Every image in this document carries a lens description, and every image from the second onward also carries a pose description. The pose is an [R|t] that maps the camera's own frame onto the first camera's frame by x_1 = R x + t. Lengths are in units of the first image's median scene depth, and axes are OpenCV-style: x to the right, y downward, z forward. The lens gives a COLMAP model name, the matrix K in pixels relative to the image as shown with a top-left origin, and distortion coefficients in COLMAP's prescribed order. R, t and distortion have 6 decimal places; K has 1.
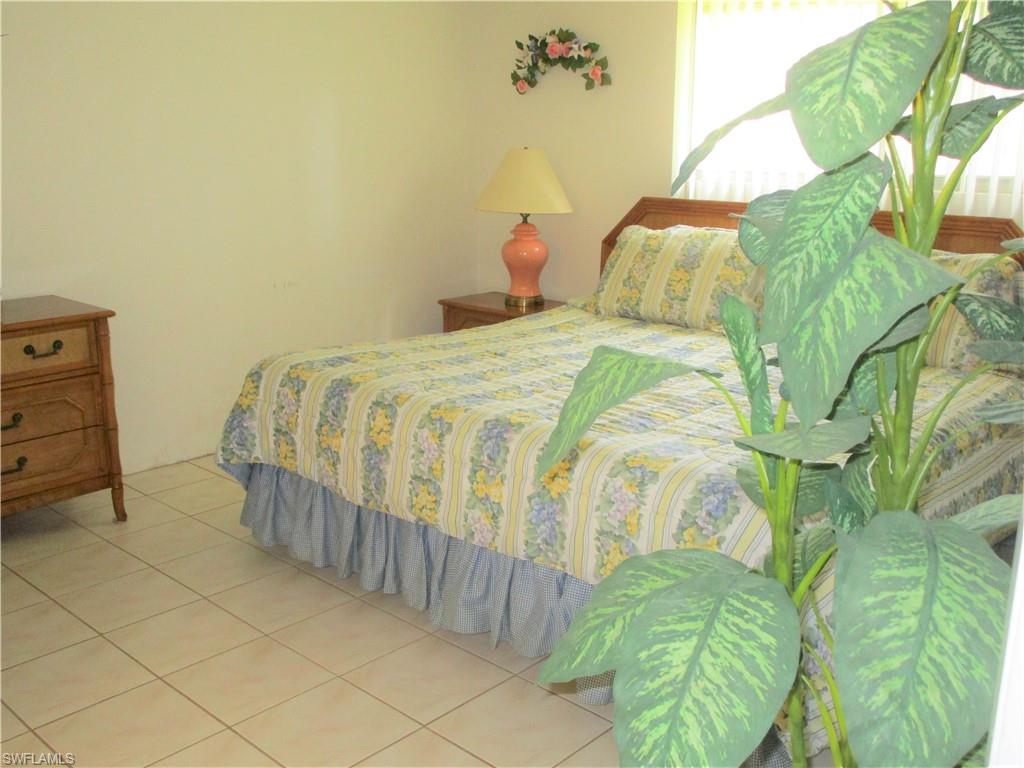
lens RADIAL K [[999.7, 0, 507.4], [0, 999.7, 384.3], [0, 0, 1]] dist [-0.014916, 0.000000]
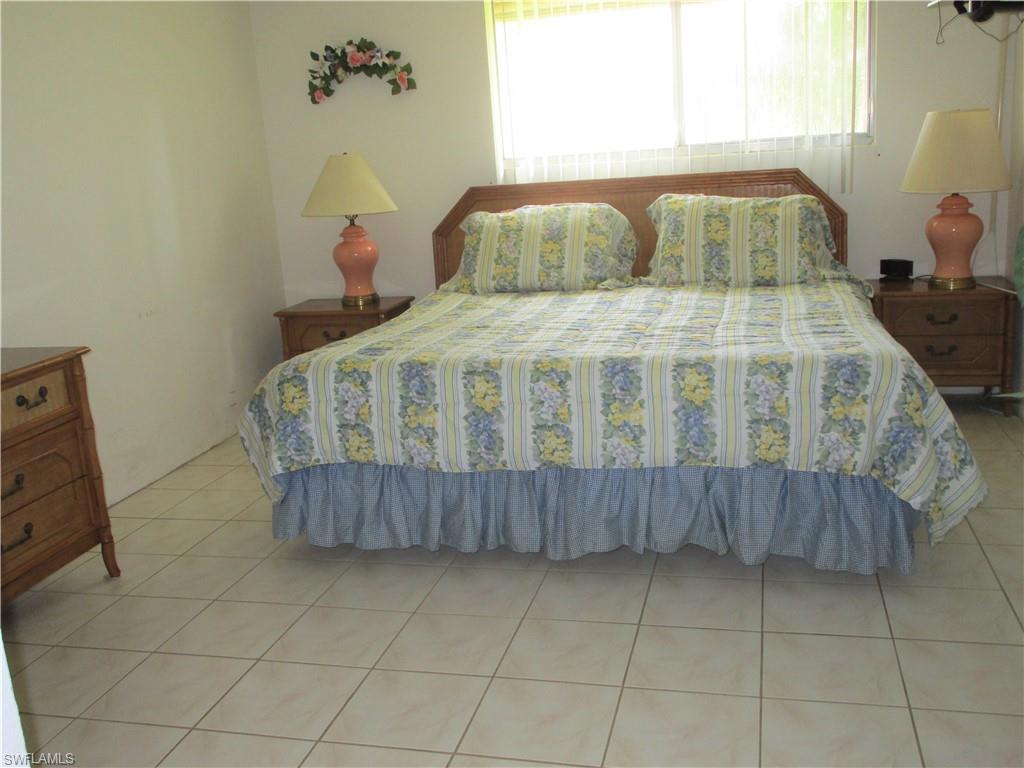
lens RADIAL K [[999.7, 0, 513.9], [0, 999.7, 377.6], [0, 0, 1]] dist [-0.014916, 0.000000]
pose [[0.877839, -0.175583, 0.445611, -0.496946], [0.188311, 0.981980, 0.015961, 0.013826], [-0.440384, 0.069902, 0.895084, 0.013477]]
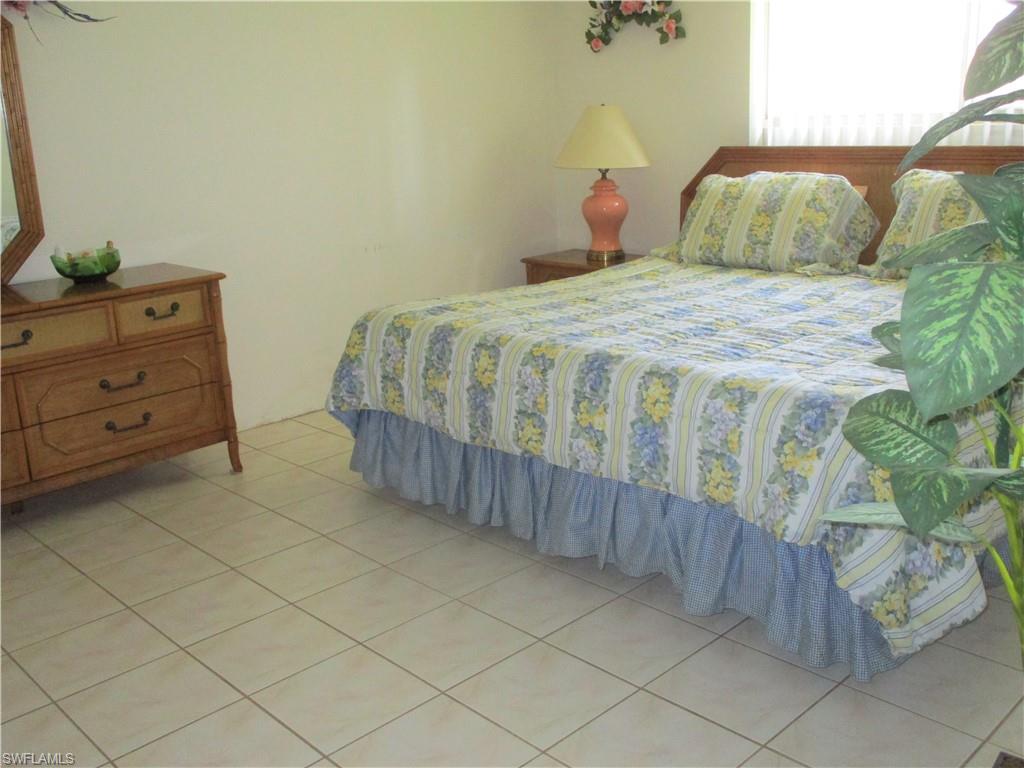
lens RADIAL K [[999.7, 0, 510.7], [0, 999.7, 382.8], [0, 0, 1]] dist [-0.014916, 0.000000]
pose [[0.997266, -0.032974, -0.066129, -0.025980], [0.034541, 0.999146, 0.022689, 0.031241], [0.065324, -0.024911, 0.997553, -0.045910]]
